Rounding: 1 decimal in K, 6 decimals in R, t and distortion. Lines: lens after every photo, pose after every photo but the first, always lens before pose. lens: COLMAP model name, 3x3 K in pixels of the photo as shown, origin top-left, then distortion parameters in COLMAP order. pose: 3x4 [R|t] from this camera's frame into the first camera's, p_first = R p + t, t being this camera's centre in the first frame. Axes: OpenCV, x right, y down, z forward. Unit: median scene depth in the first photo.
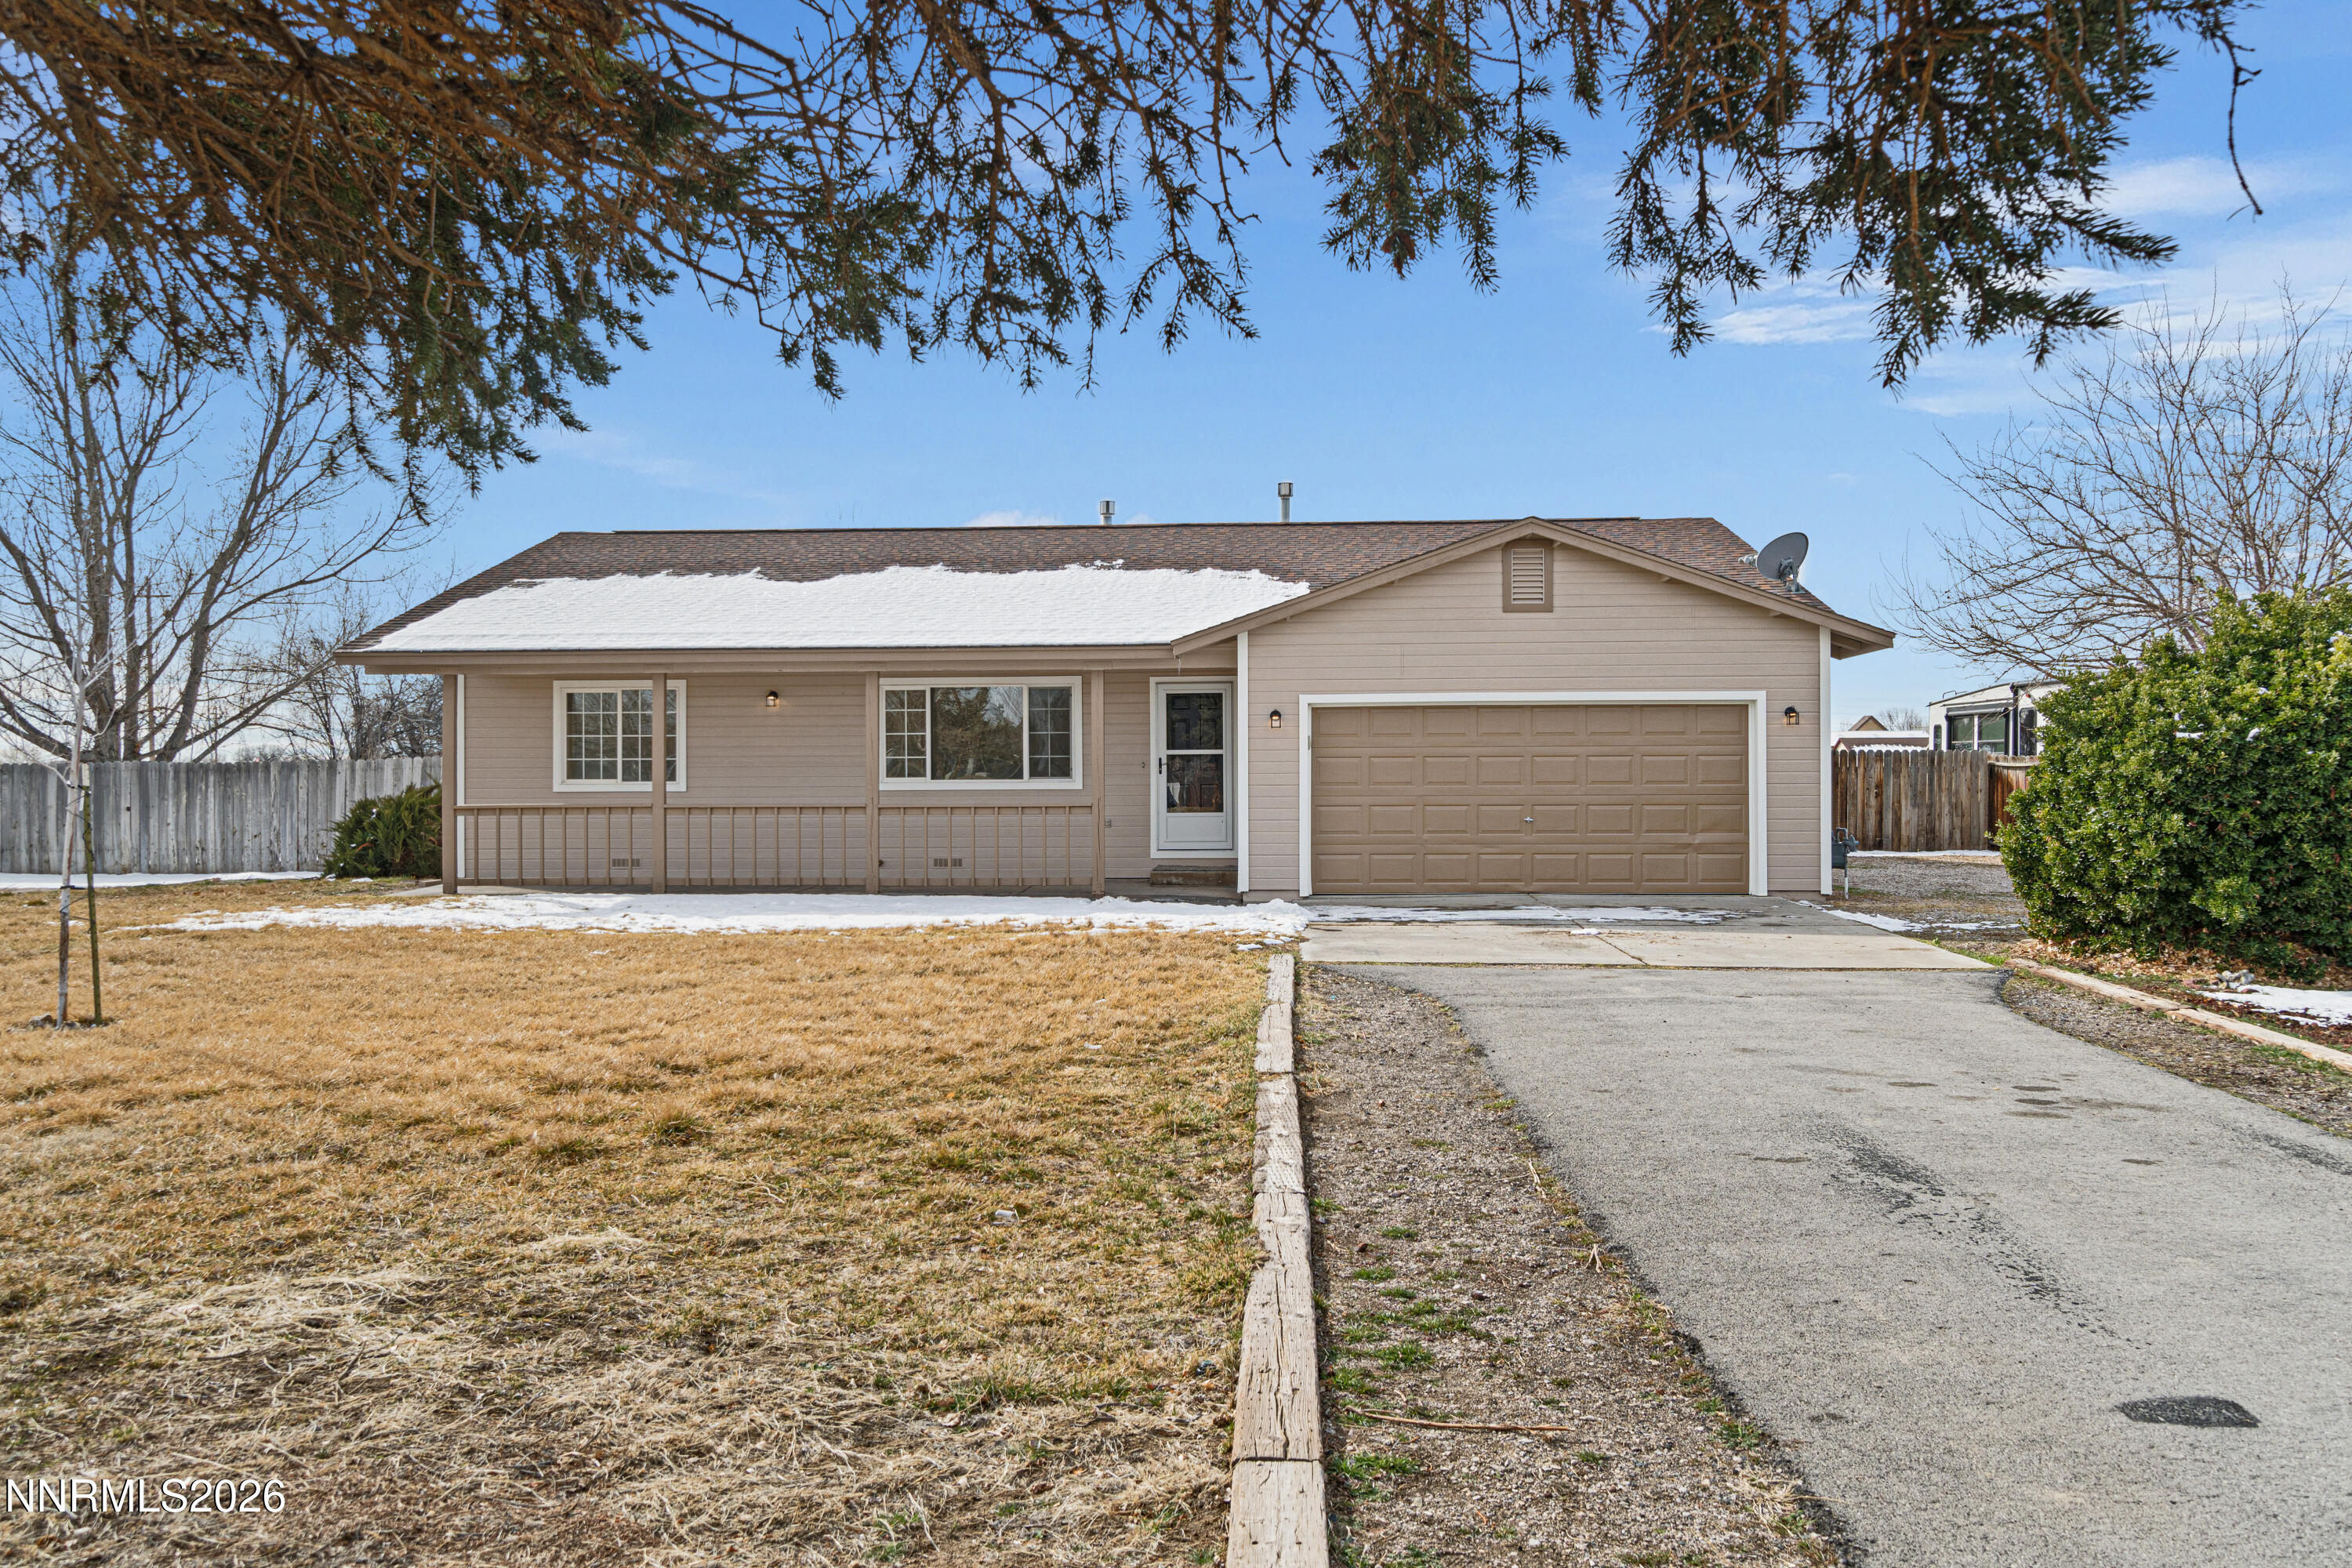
lens RADIAL K [[1822.2, 0, 1176.0], [0, 1822.2, 784.0], [0, 0, 1]] dist [-0.014755, -0.006354]
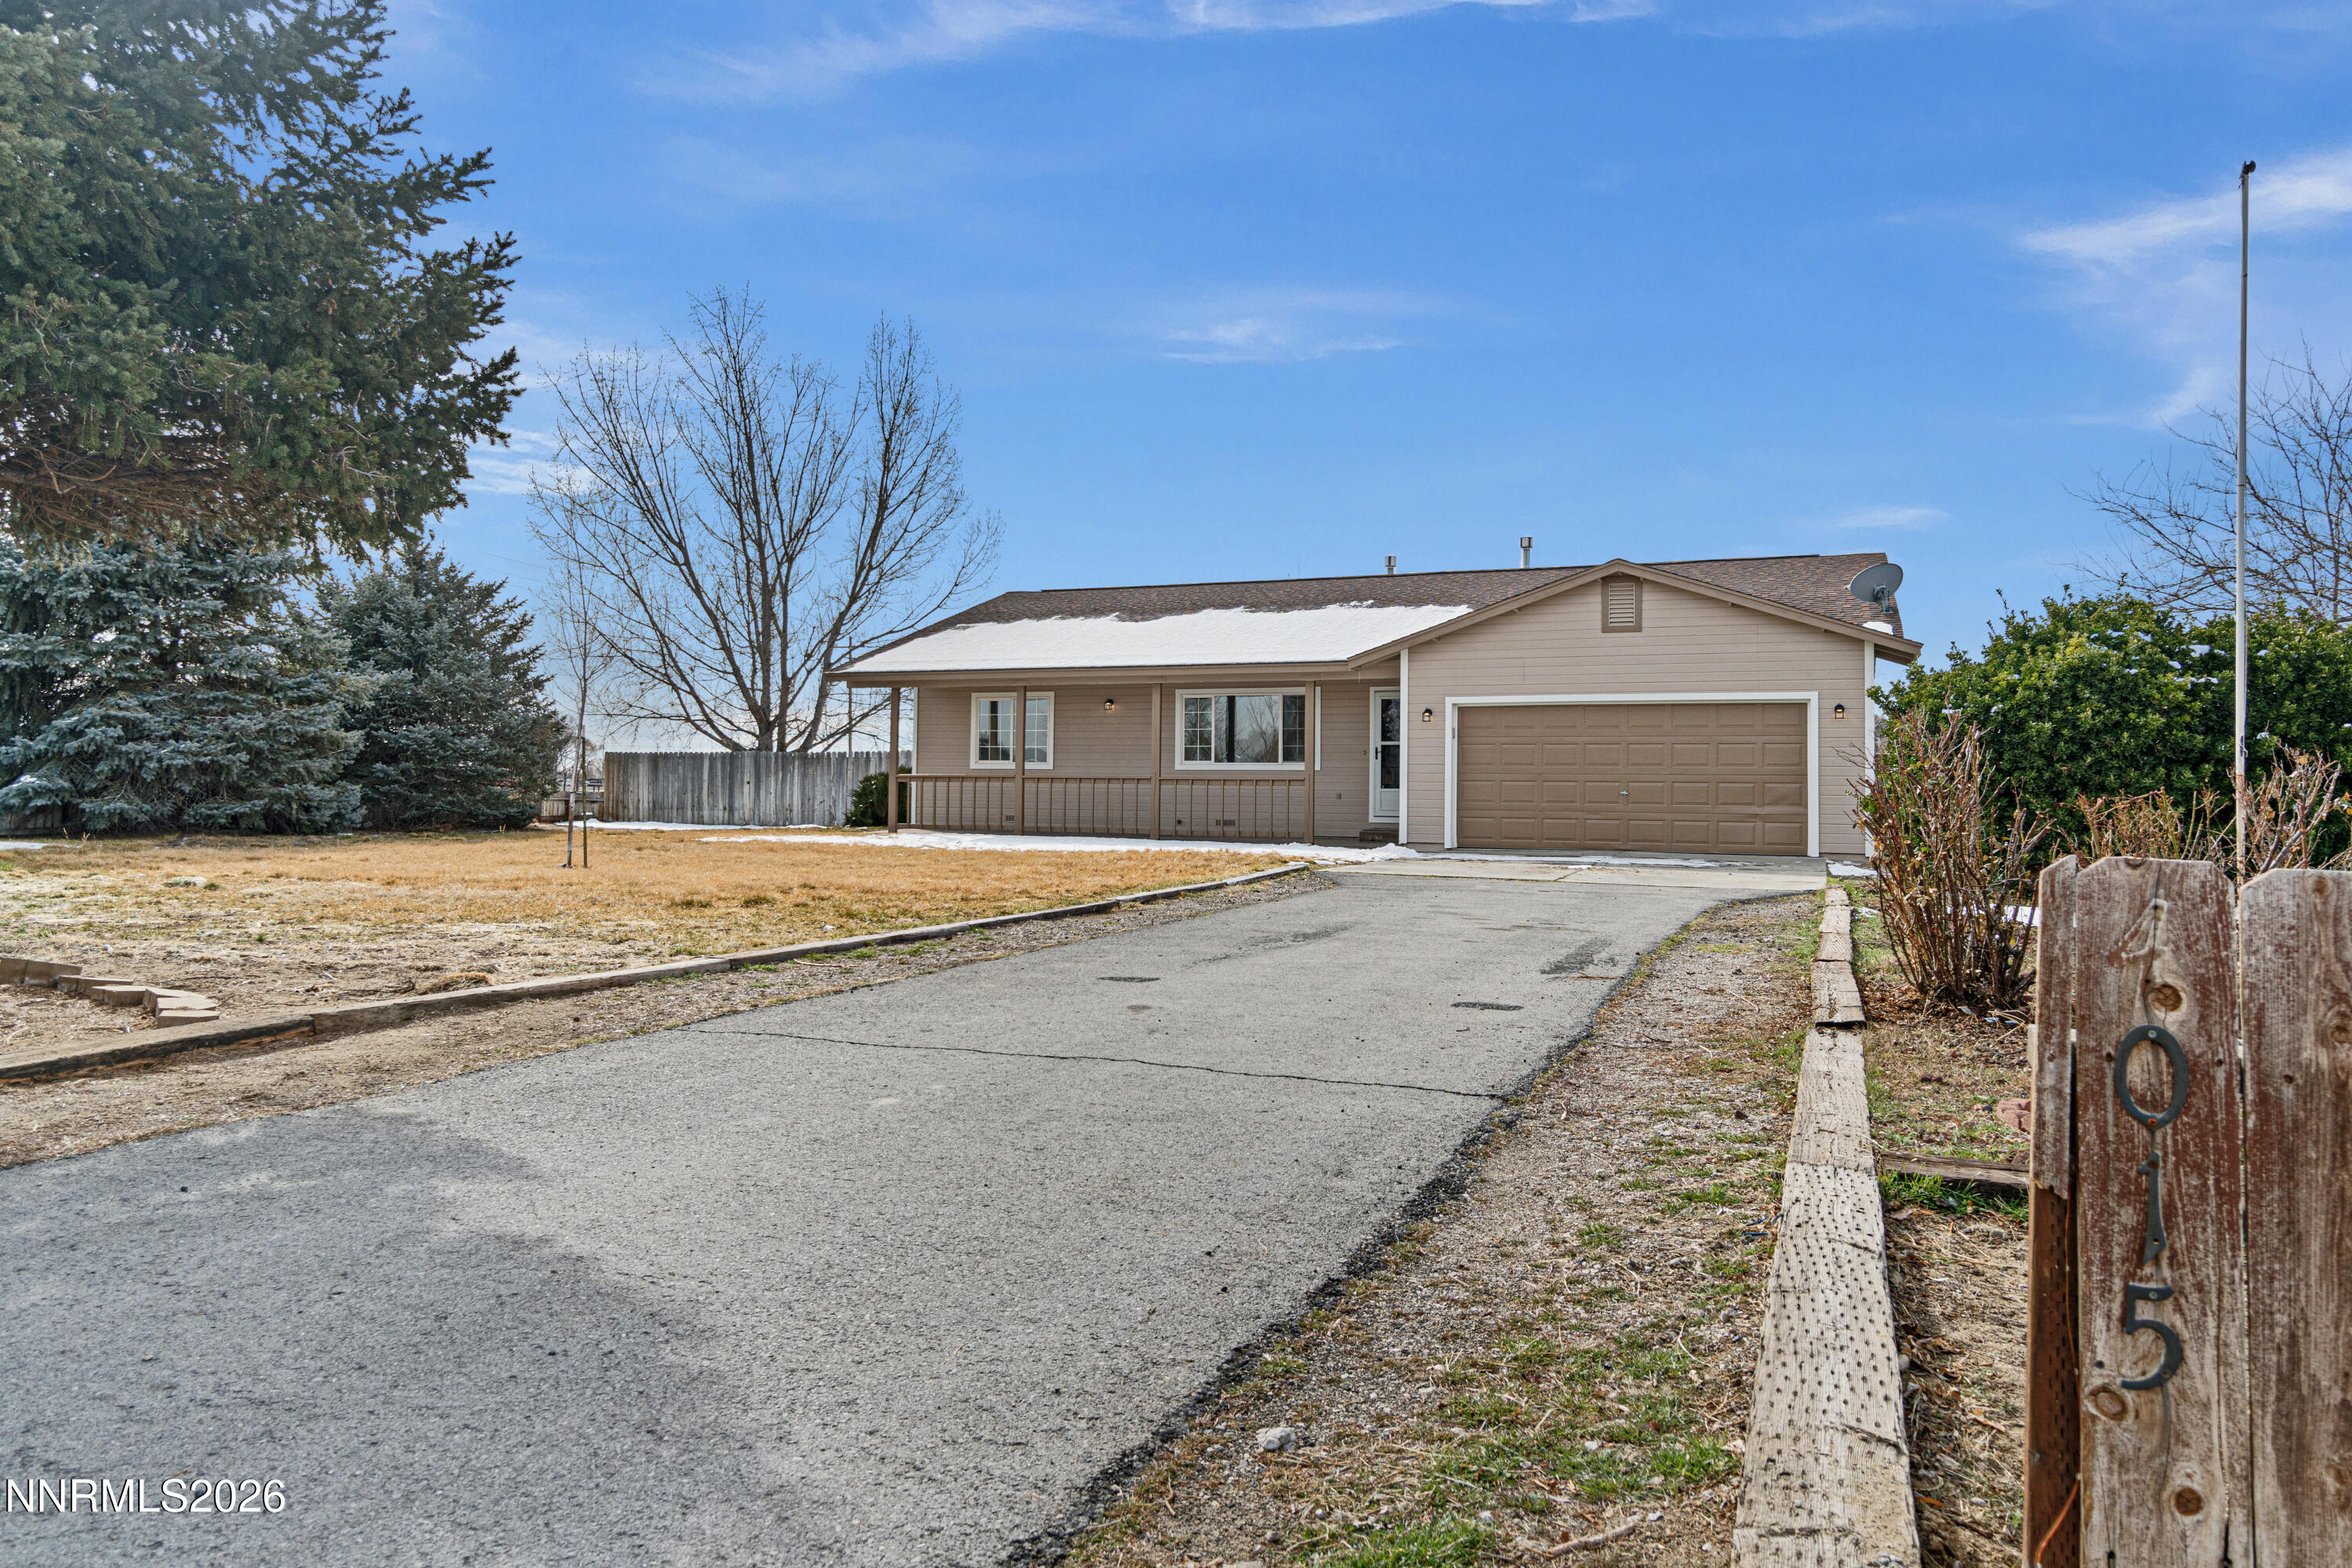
lens RADIAL K [[1557.7, 0, 1176.0], [0, 1557.7, 784.0], [0, 0, 1]] dist [-0.003832, -0.002148]
pose [[0.944282, 0.013529, -0.328859, 0.227933], [-0.017127, 0.999821, -0.008047, 0.024374], [0.328691, 0.013231, 0.944345, -0.129080]]
